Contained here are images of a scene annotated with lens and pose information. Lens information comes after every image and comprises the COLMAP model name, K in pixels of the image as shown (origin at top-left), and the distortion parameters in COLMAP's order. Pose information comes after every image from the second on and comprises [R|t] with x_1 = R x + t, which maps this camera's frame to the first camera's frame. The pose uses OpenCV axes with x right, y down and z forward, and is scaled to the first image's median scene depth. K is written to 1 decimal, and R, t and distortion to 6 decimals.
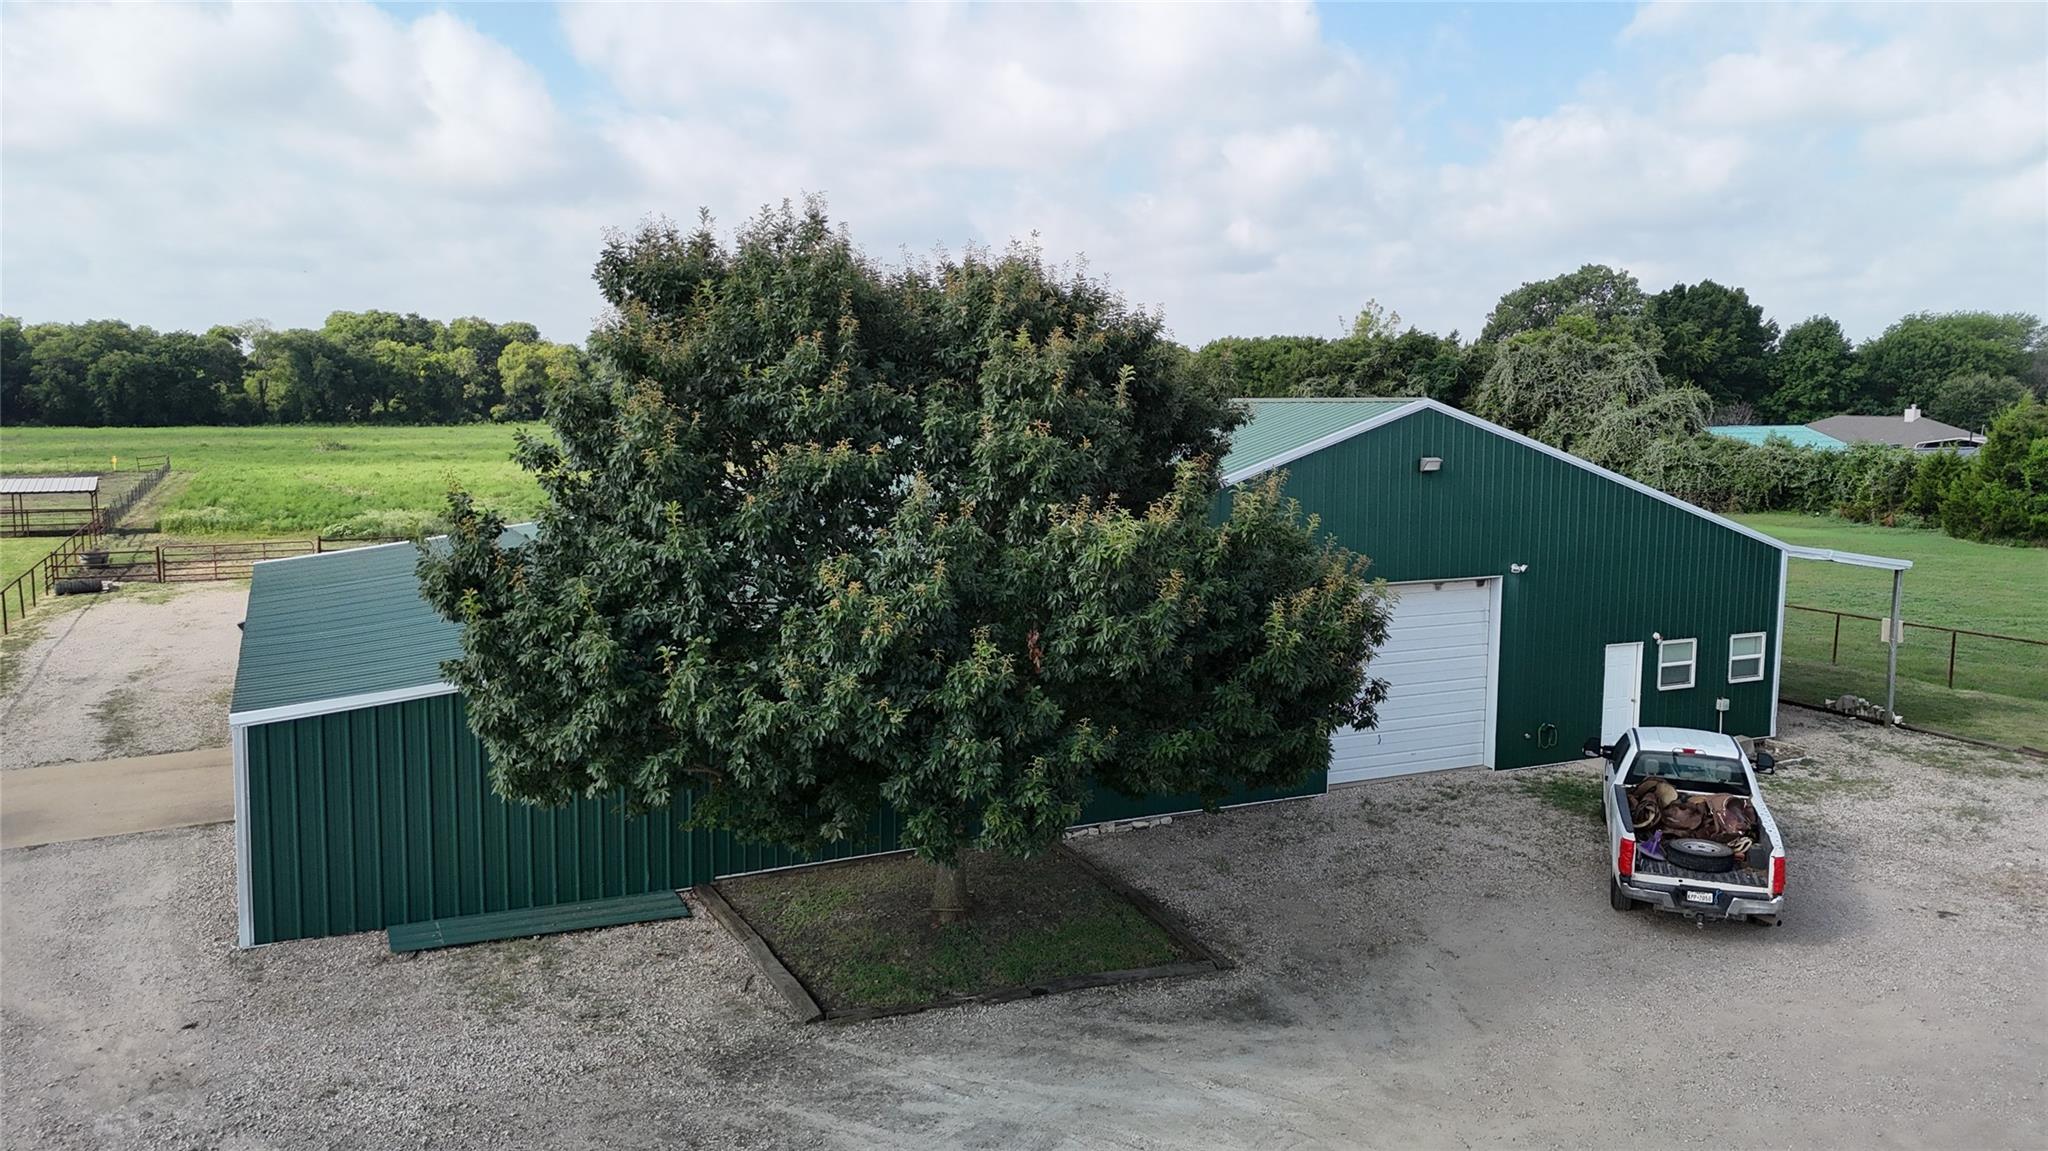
lens RADIAL K [[1506.4, 0, 1024.0], [0, 1506.4, 575.5], [0, 0, 1]] dist [0.053681, -0.042814]
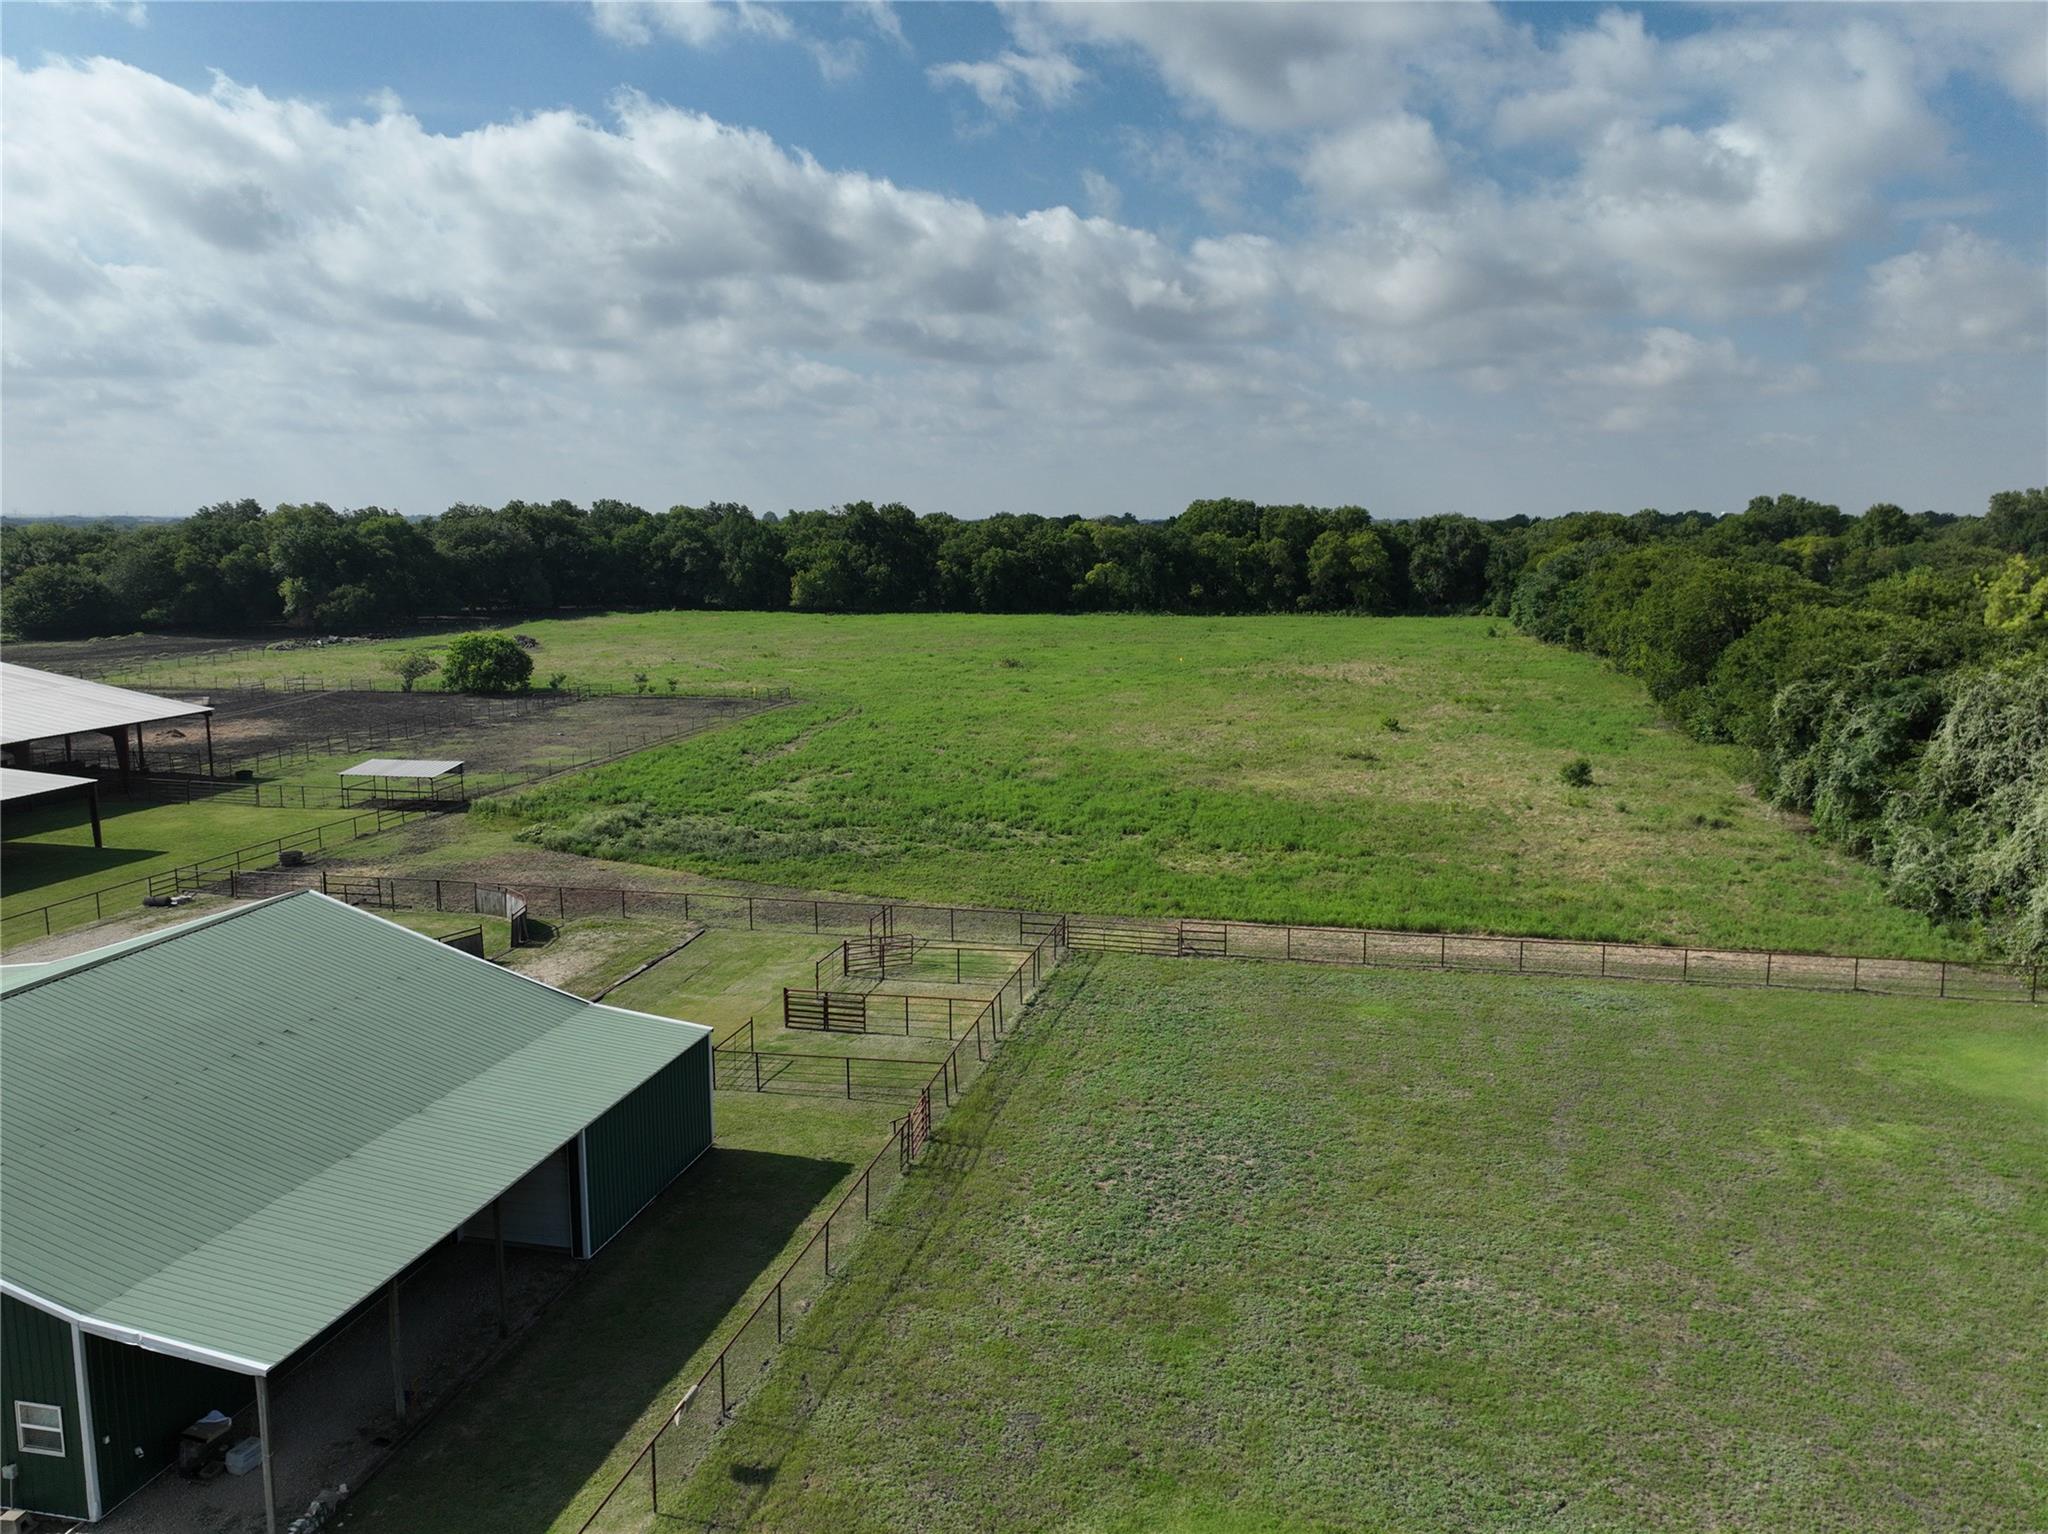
lens RADIAL K [[1533.1, 0, 1024.0], [0, 1533.1, 767.0], [0, 0, 1]] dist [-0.005273, -0.002484]
pose [[0.778666, 0.093646, -0.620411, 1.476169], [-0.070427, 0.995595, 0.061885, -0.437295], [0.623473, -0.004494, 0.781832, 0.687124]]
